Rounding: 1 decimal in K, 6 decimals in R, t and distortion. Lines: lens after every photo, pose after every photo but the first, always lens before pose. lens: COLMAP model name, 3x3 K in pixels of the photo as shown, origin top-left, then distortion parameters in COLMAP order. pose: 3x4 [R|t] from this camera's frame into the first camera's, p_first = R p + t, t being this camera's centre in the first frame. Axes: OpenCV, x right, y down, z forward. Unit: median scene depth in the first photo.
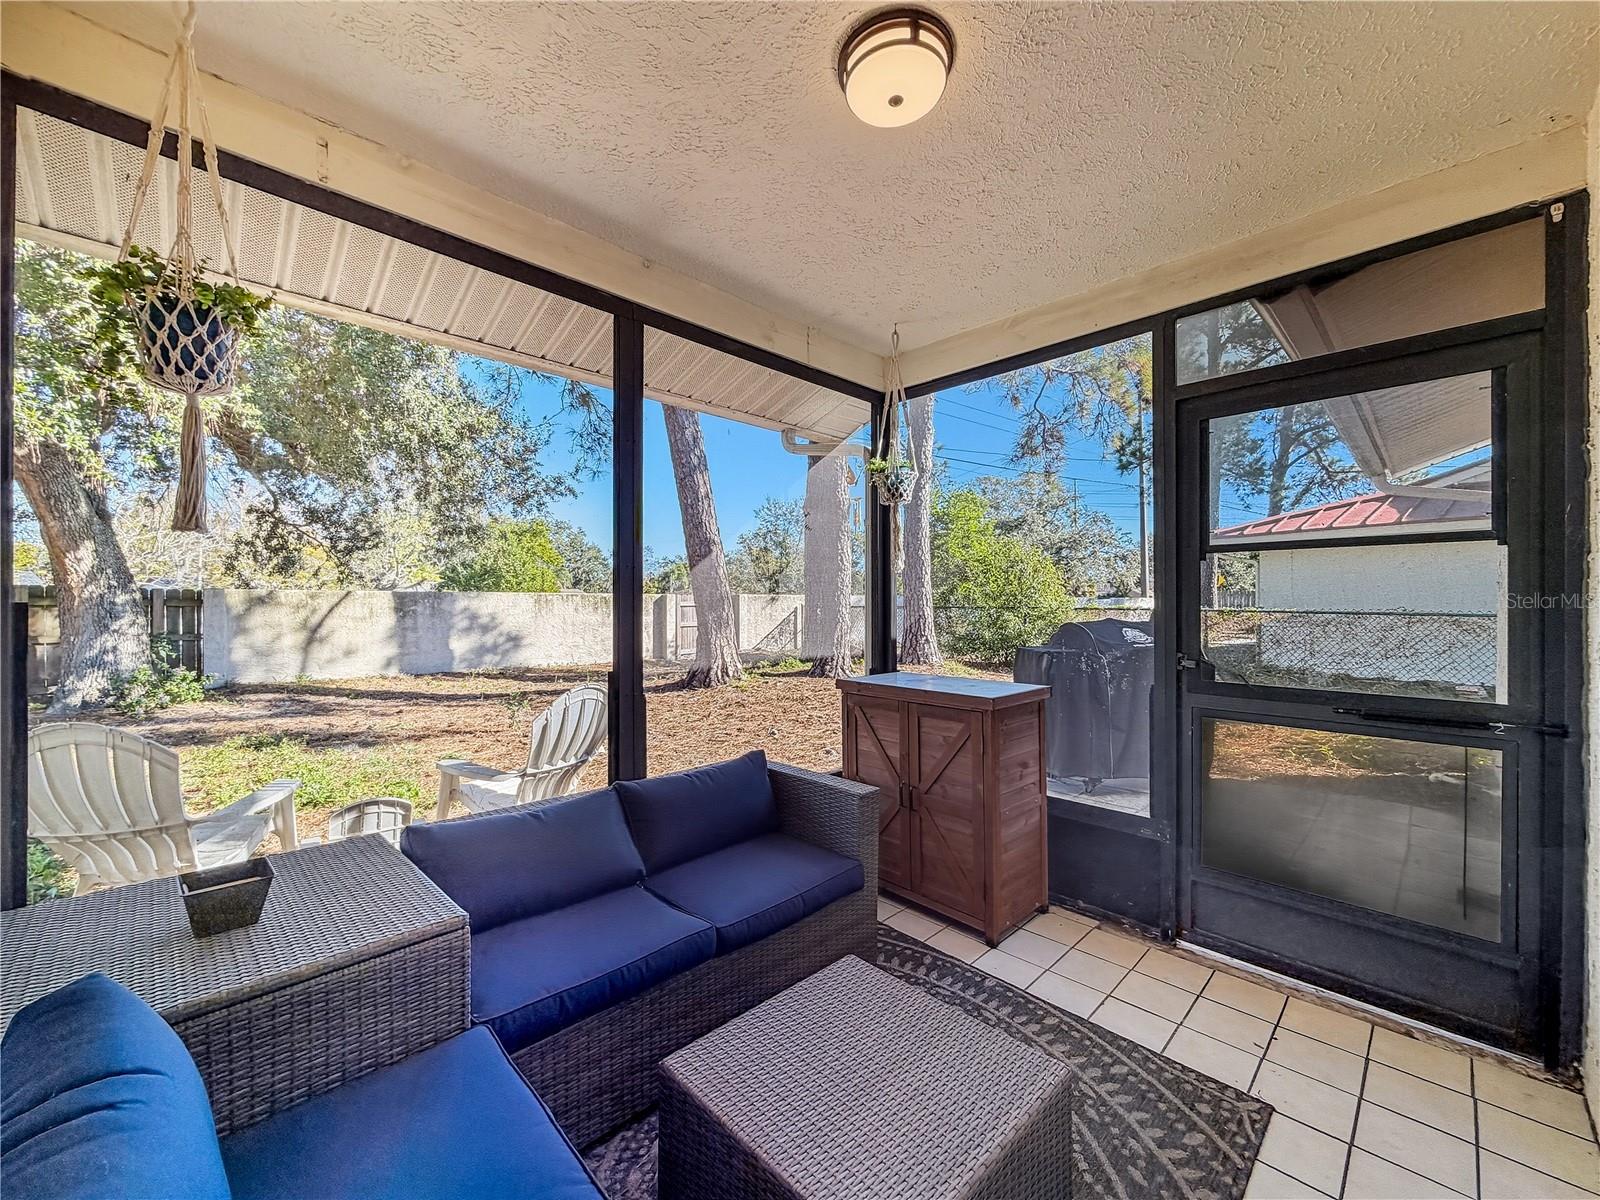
lens RADIAL K [[632.3, 0, 795.7], [0, 632.3, 601.9], [0, 0, 1]] dist [-0.001940, -0.000783]
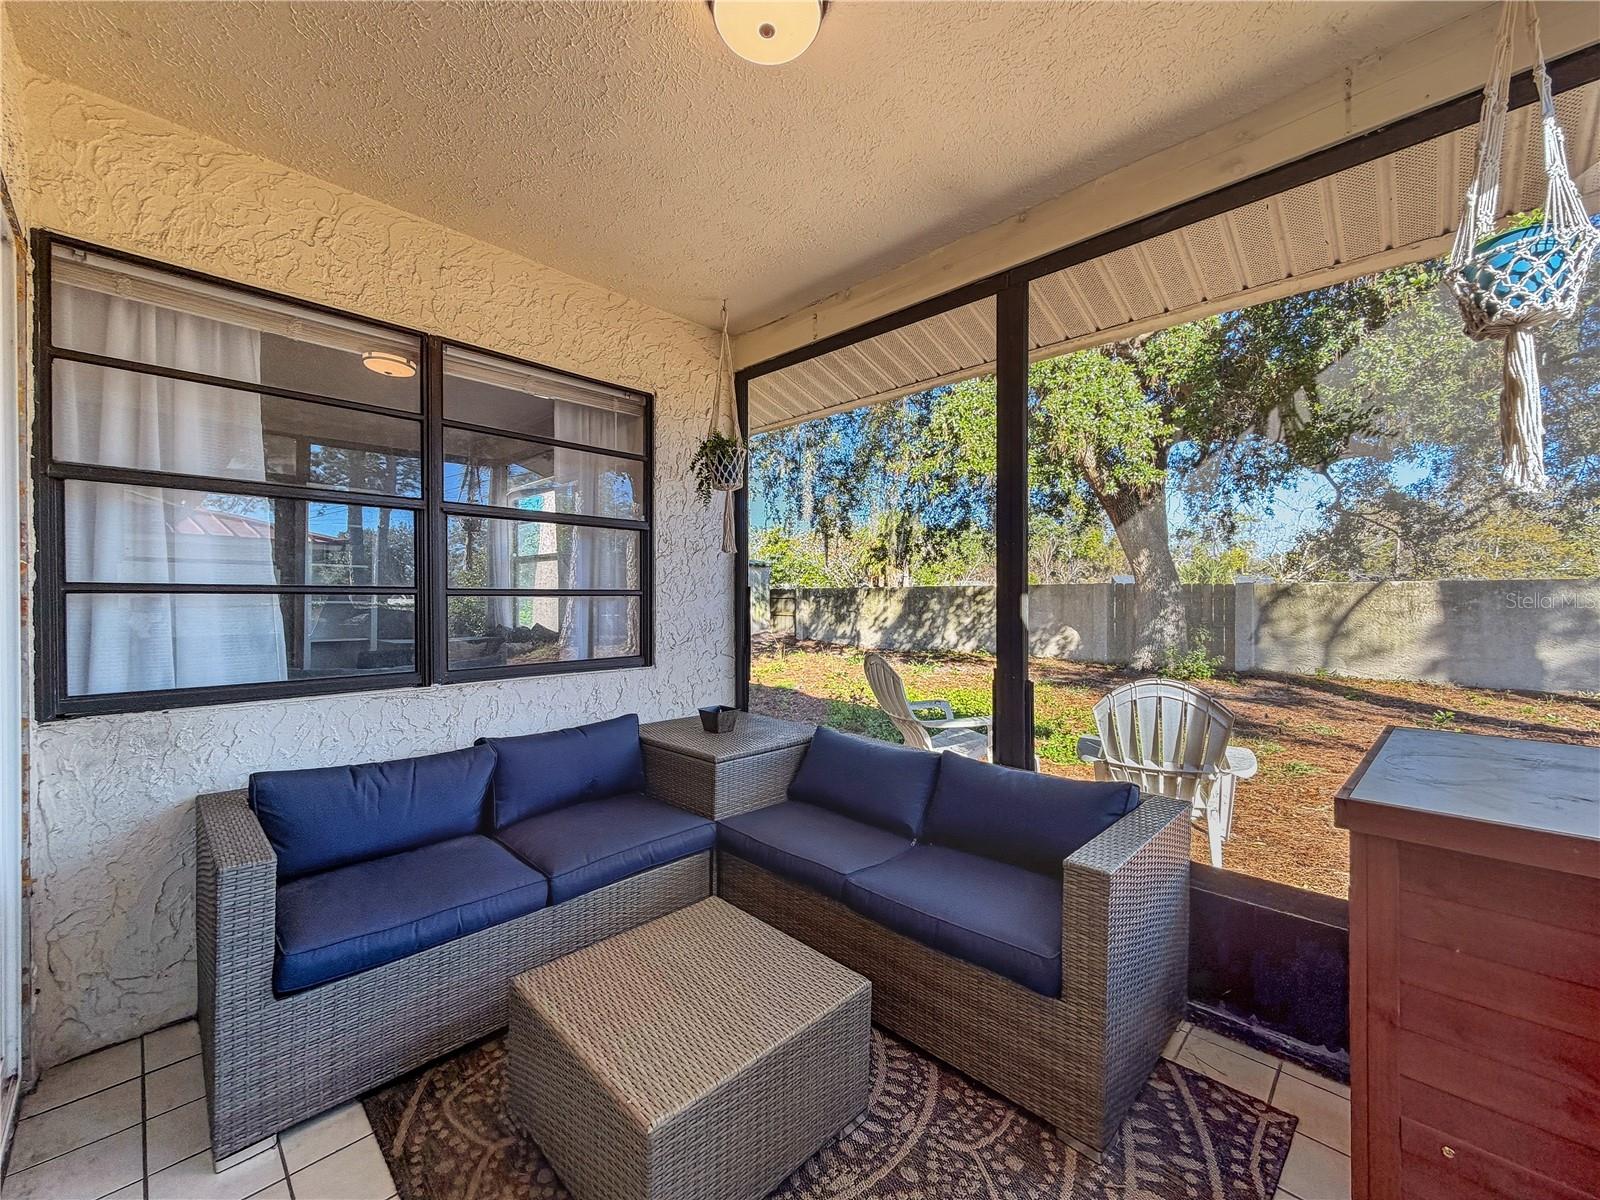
lens RADIAL K [[632.3, 0, 793.1], [0, 632.3, 599.9], [0, 0, 1]] dist [-0.001940, -0.000783]
pose [[0.032031, 0.001783, -0.999485, 0.174775], [0.000426, 0.999998, 0.001798, 0.006999], [0.999487, -0.000483, 0.032030, 0.160830]]
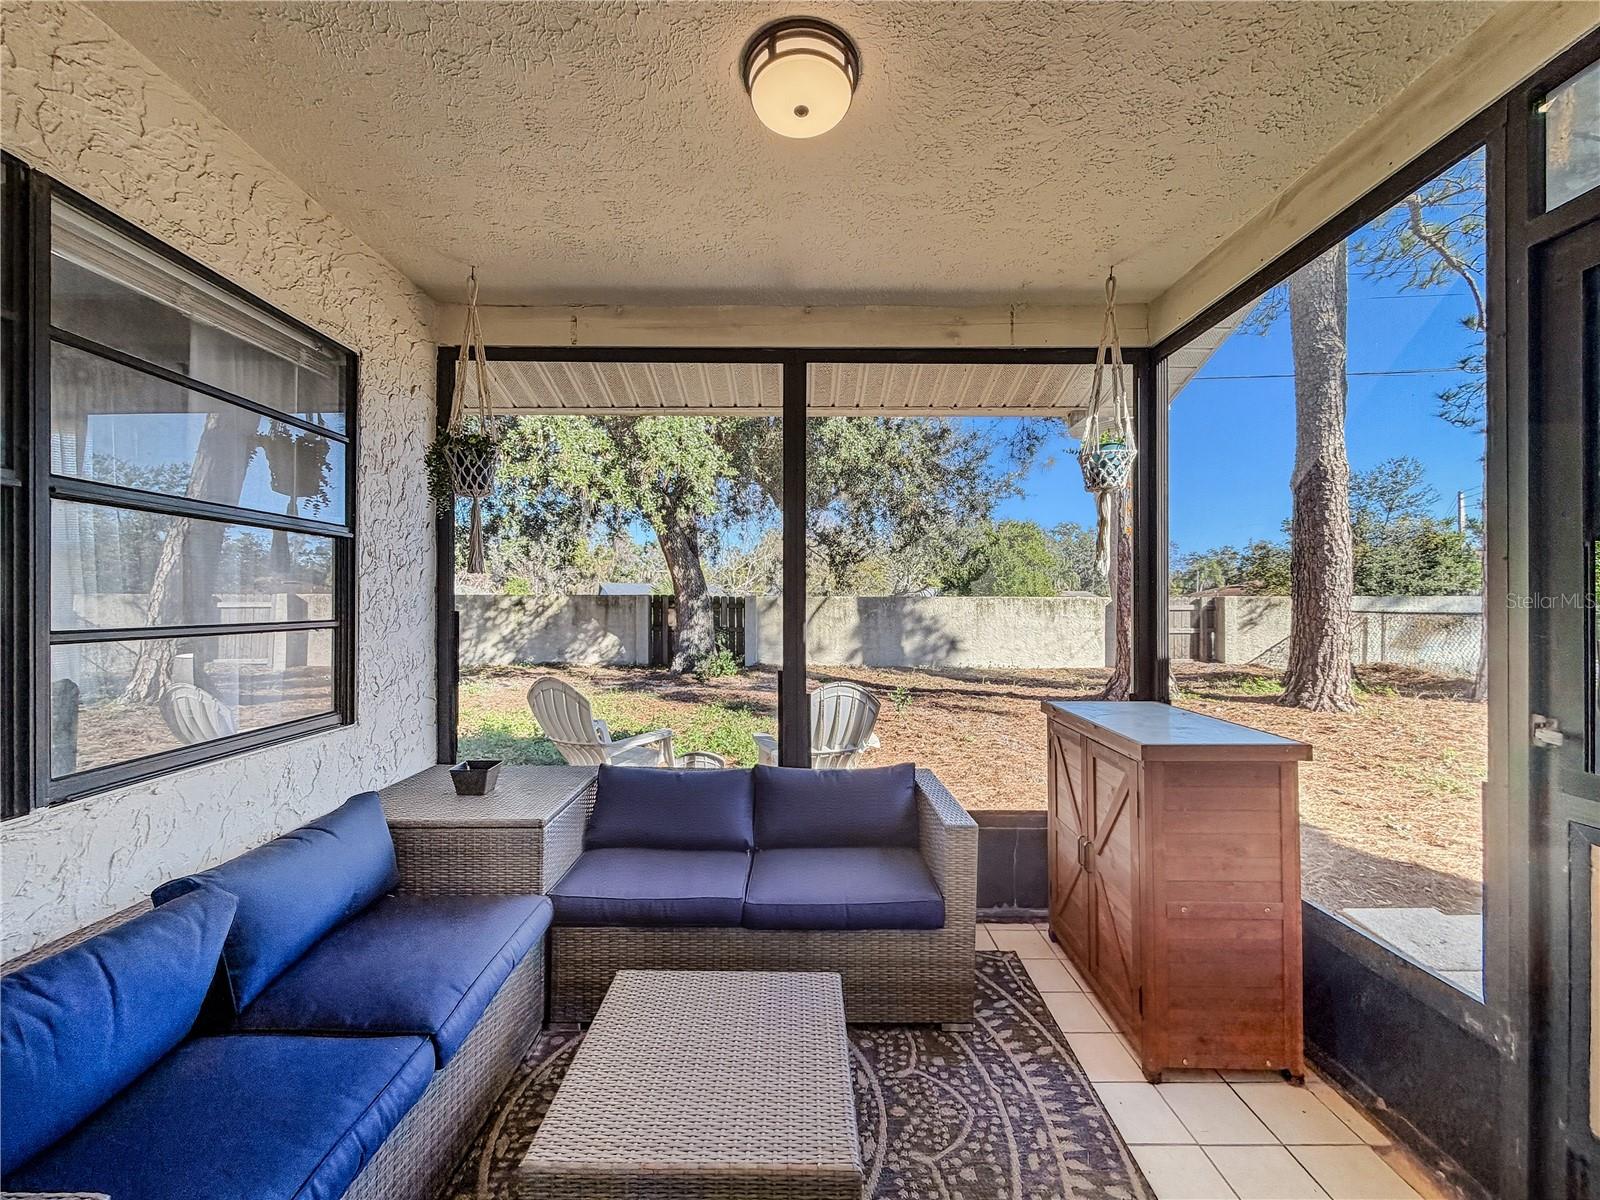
lens RADIAL K [[632.3, 0, 795.1], [0, 632.3, 602.8], [0, 0, 1]] dist [-0.001940, -0.000783]
pose [[0.721099, -0.001203, -0.692831, 0.133759], [-0.000459, 0.999997, -0.002213, -0.003301], [0.692832, 0.001914, 0.721096, 0.044972]]
